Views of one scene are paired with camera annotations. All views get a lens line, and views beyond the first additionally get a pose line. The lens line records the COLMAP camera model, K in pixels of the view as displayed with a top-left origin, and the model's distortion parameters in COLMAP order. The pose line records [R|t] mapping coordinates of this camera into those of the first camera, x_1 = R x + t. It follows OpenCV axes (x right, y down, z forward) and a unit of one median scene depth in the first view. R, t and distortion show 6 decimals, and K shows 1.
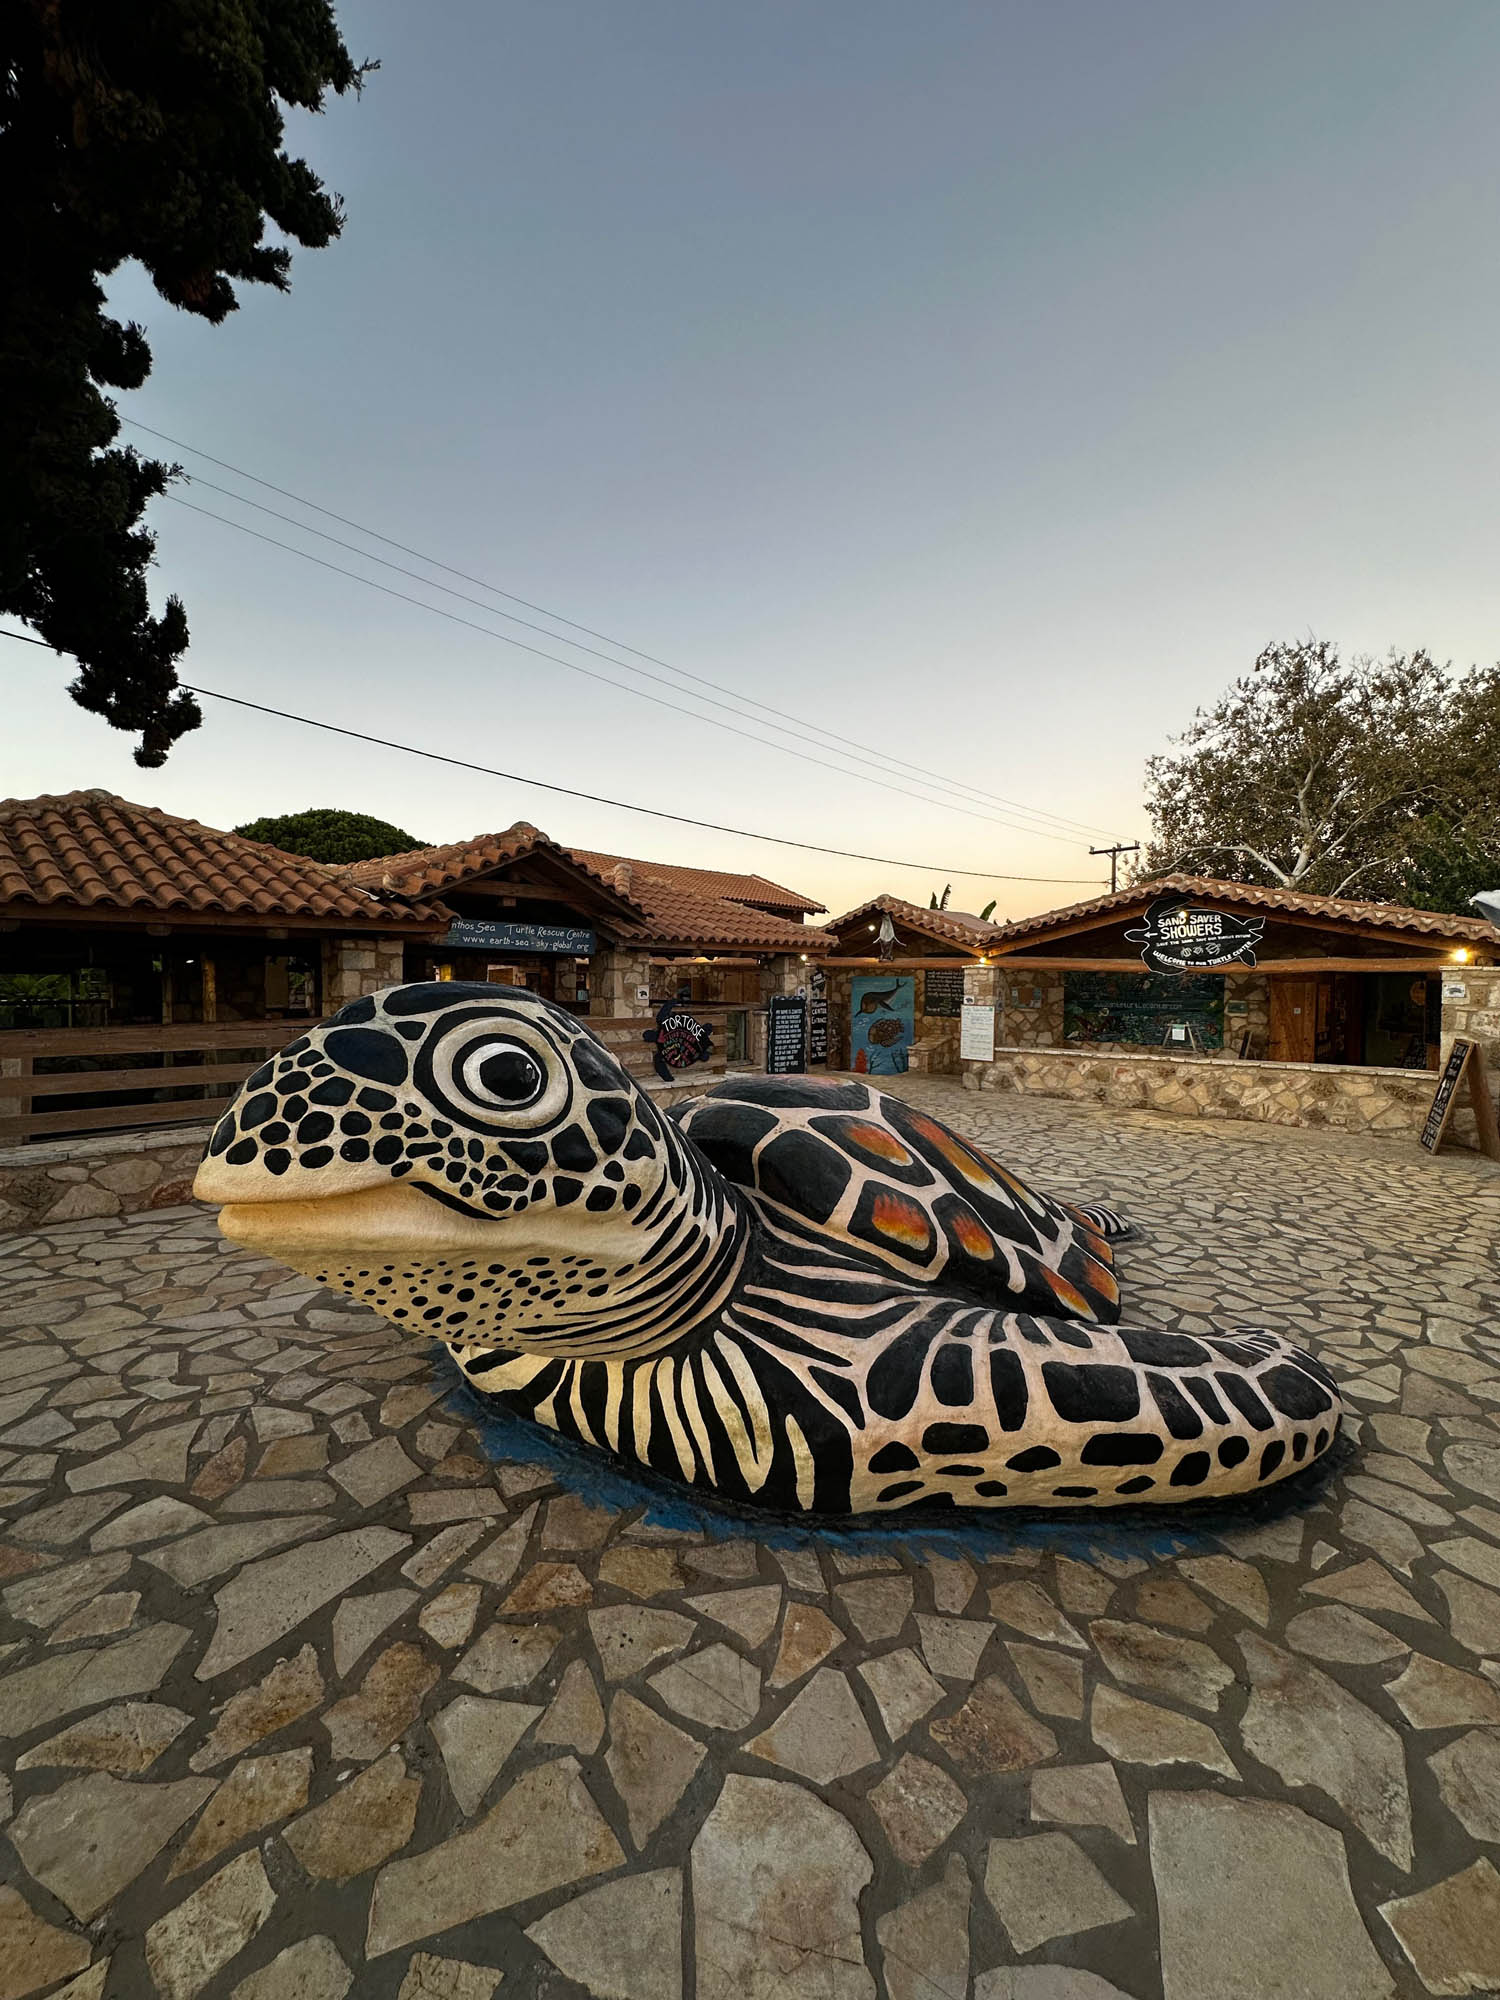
lens RADIAL K [[804.6, 0, 749.6], [0, 804.6, 997.4], [0, 0, 1]] dist [-0.002992, -0.000102]
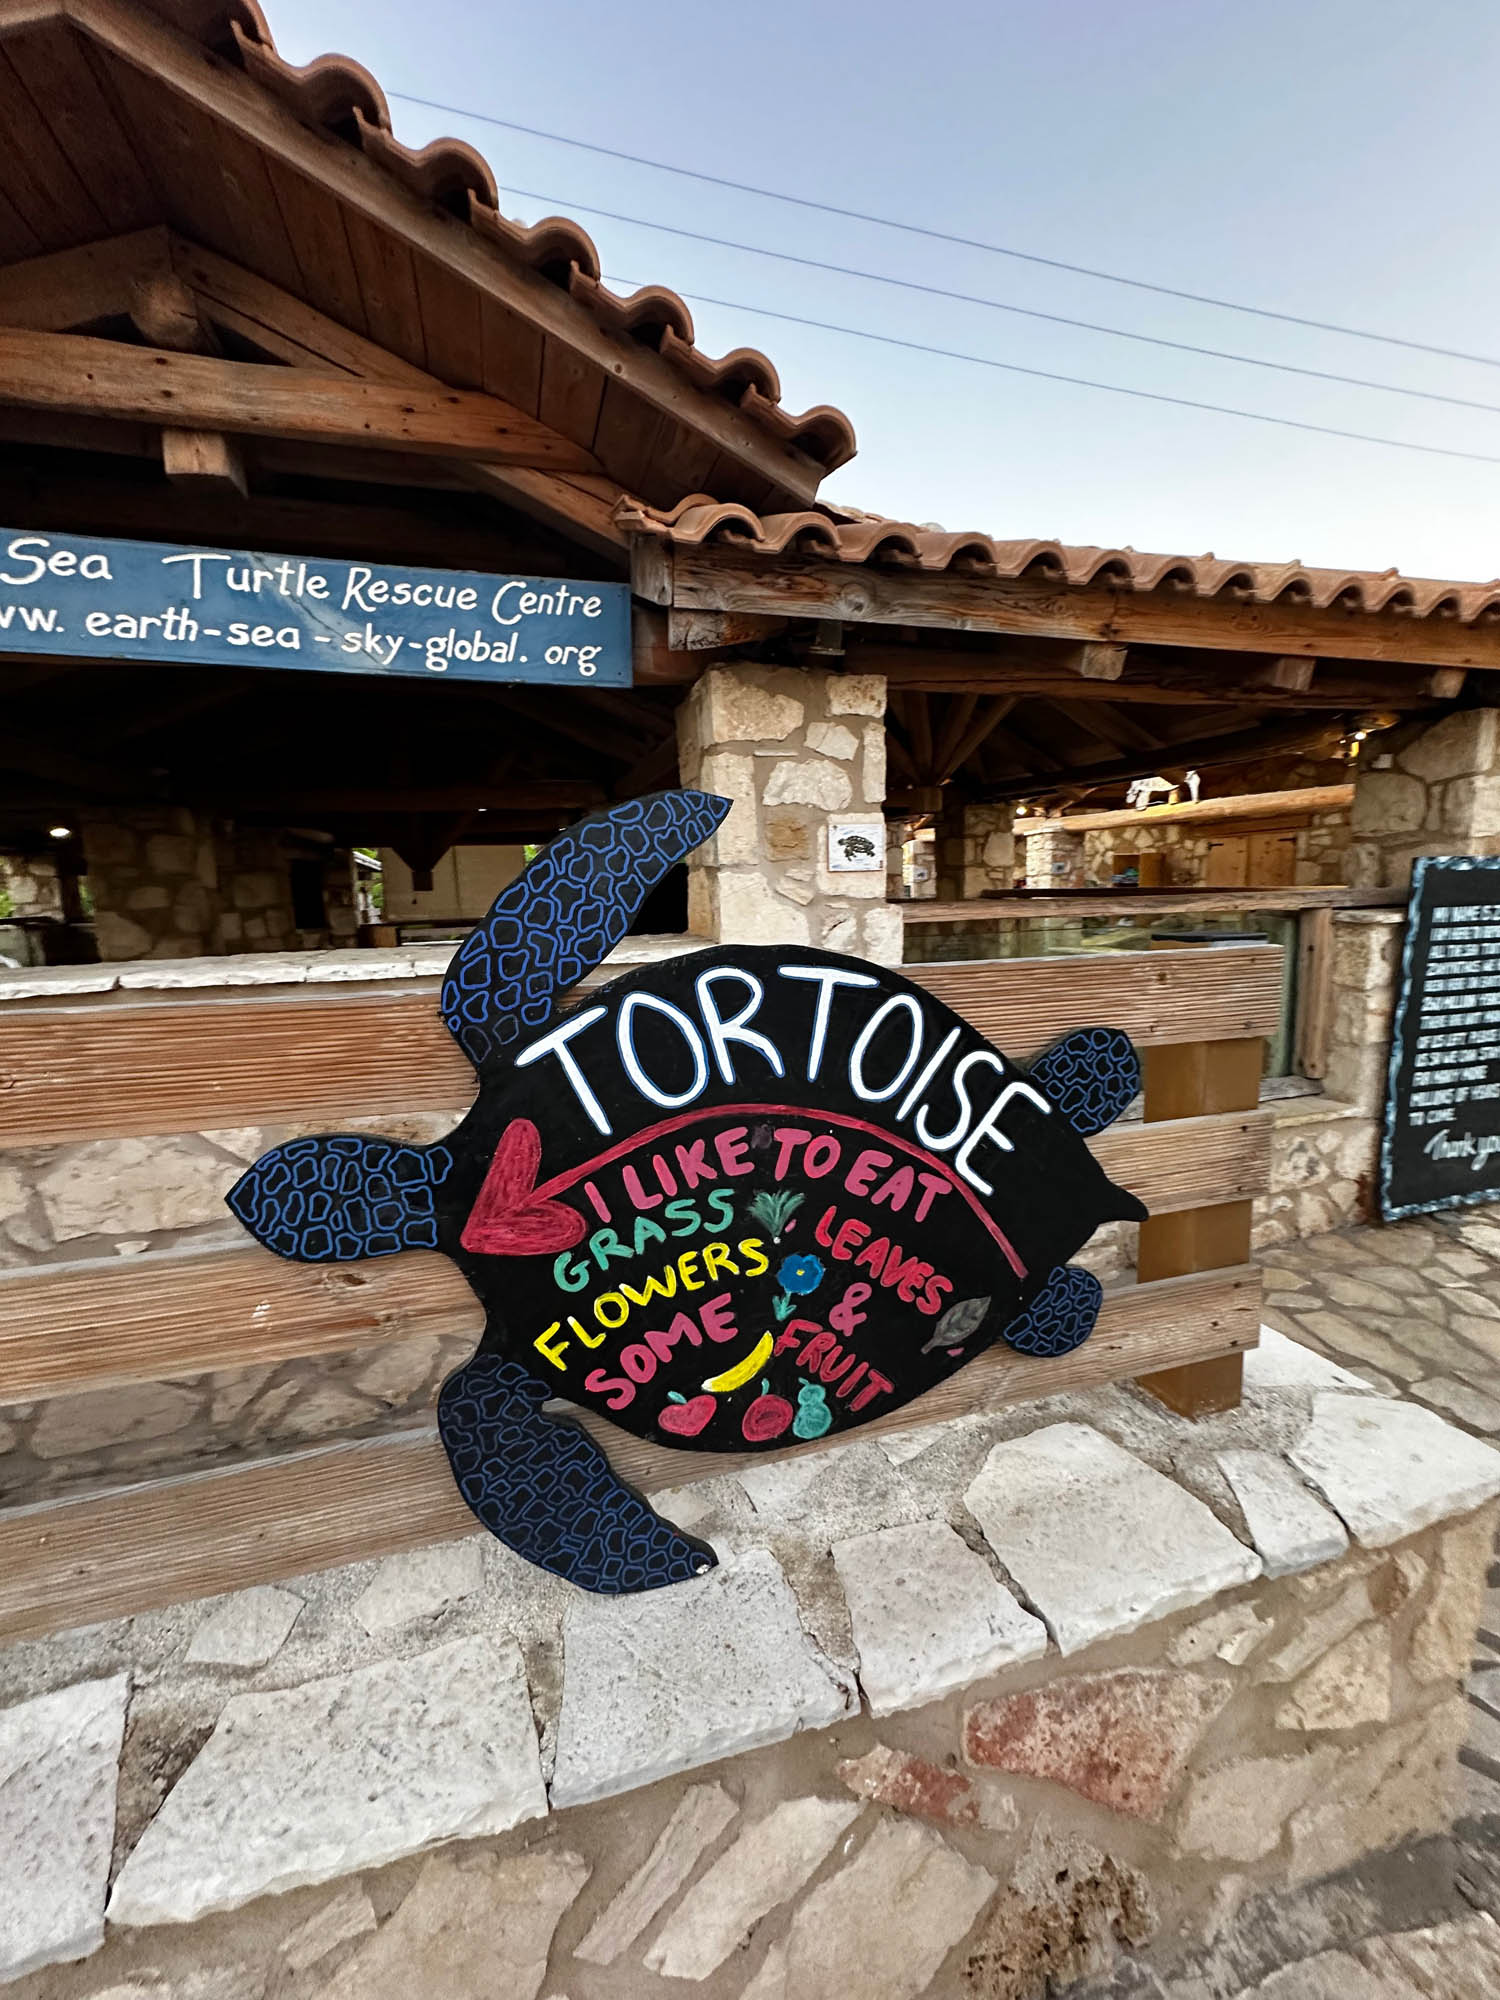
lens RADIAL K [[804.6, 0, 742.7], [0, 804.6, 1002.0], [0, 0, 1]] dist [-0.002992, -0.000102]
pose [[0.855005, 0.046207, -0.516557, -0.031053], [0.018996, 0.992564, 0.120229, 0.012382], [0.518272, -0.112609, 0.847770, 0.769234]]
